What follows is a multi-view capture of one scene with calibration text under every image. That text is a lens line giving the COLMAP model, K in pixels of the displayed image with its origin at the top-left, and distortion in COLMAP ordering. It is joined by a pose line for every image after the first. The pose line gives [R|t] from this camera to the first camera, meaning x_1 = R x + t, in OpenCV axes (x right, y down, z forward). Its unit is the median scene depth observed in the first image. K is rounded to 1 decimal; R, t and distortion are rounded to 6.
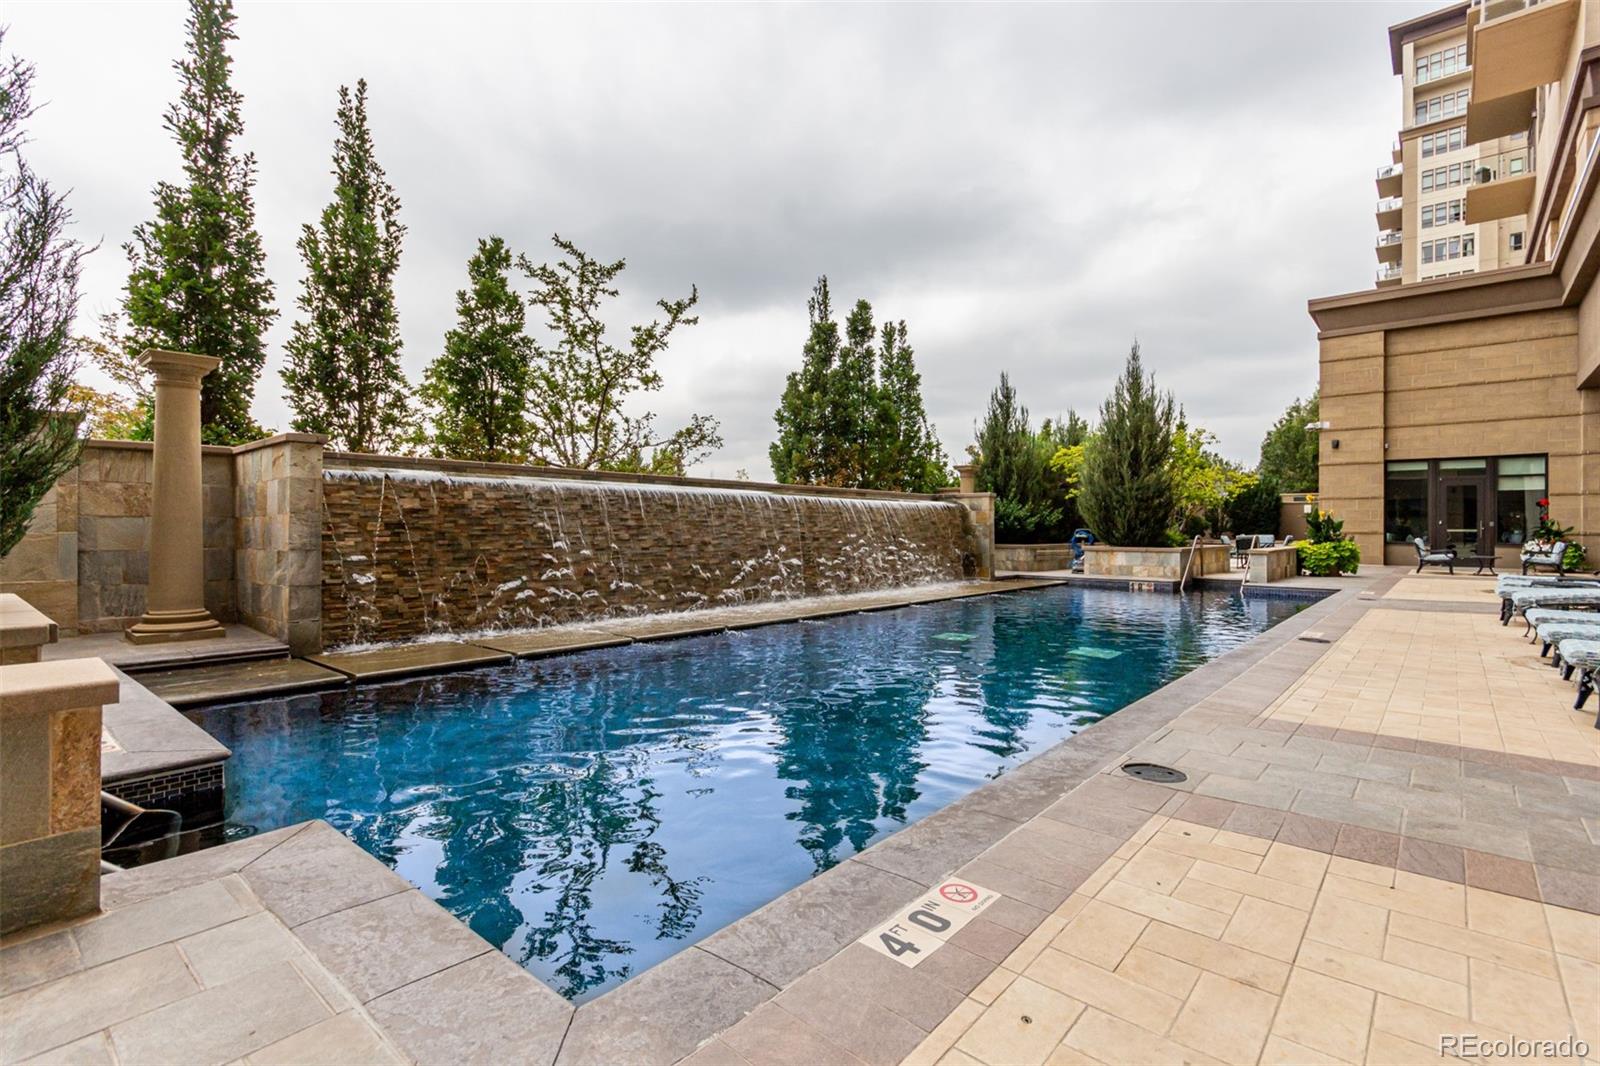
lens RADIAL K [[743.8, 0, 799.4], [0, 743.8, 534.0], [0, 0, 1]] dist [0.007814, 0.000760]
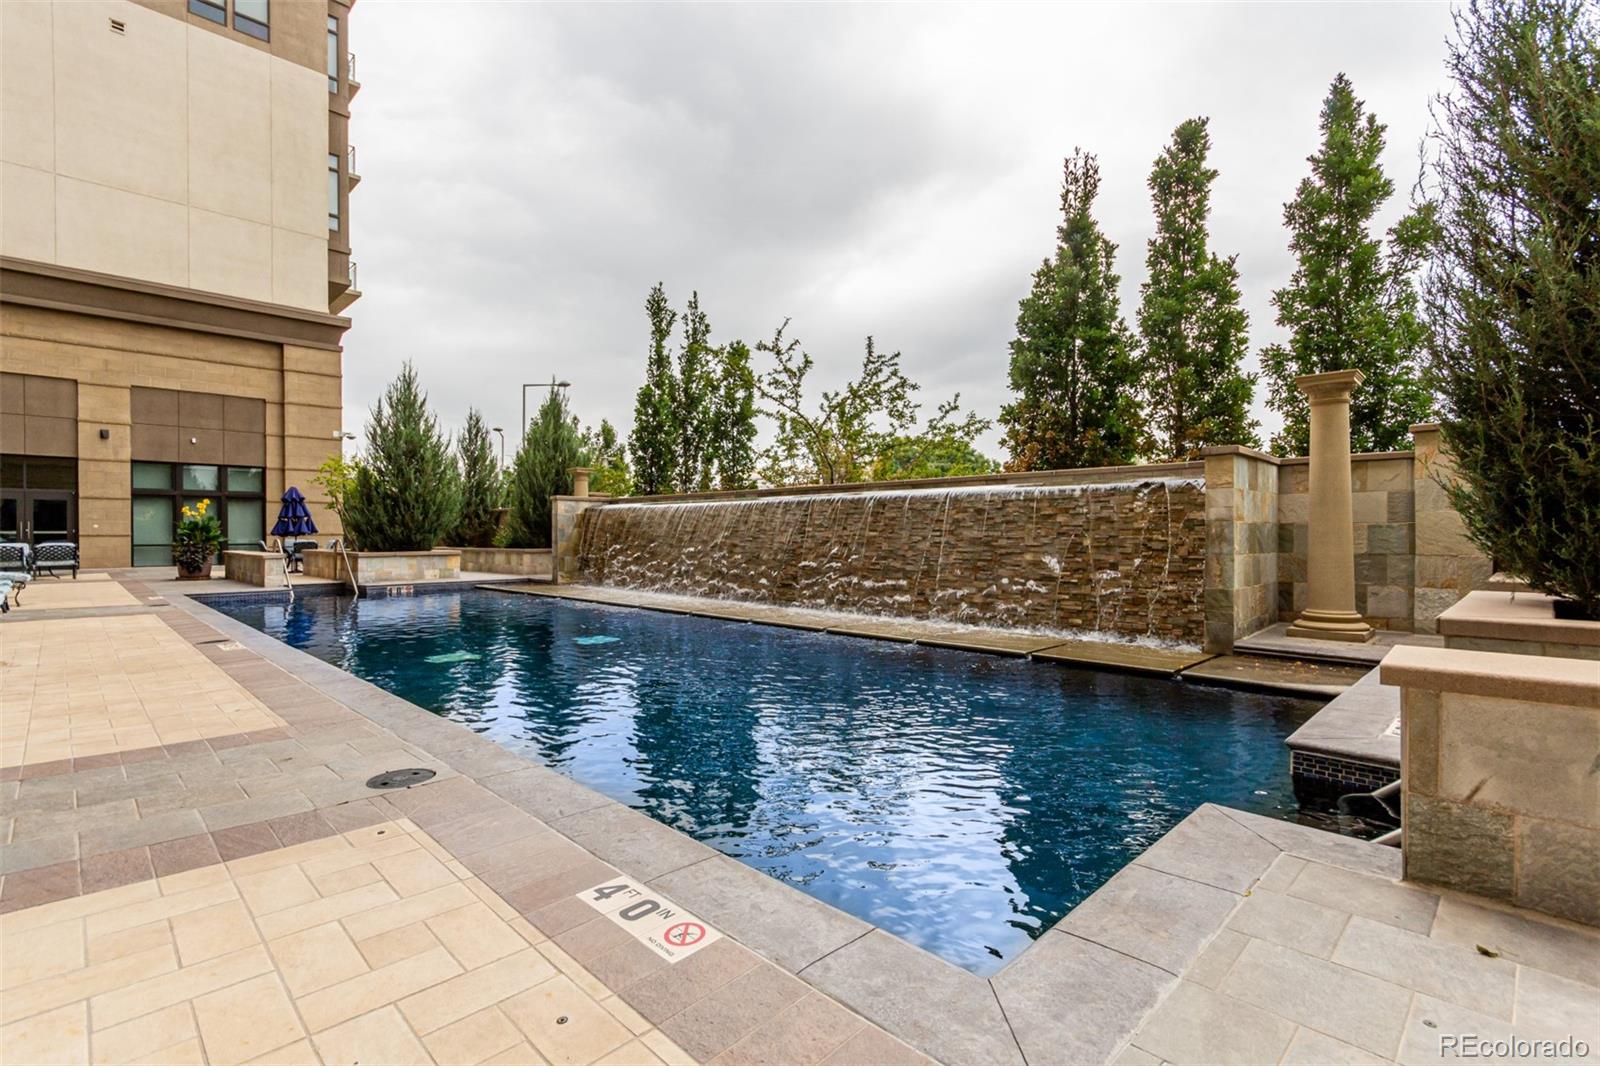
lens RADIAL K [[743.8, 0, 798.8], [0, 743.8, 533.9], [0, 0, 1]] dist [0.007814, 0.000760]
pose [[-0.067134, 0.002933, -0.997740, 1.256088], [0.005699, 0.999980, 0.002556, -0.010212], [0.997728, -0.005515, -0.067149, 1.354582]]
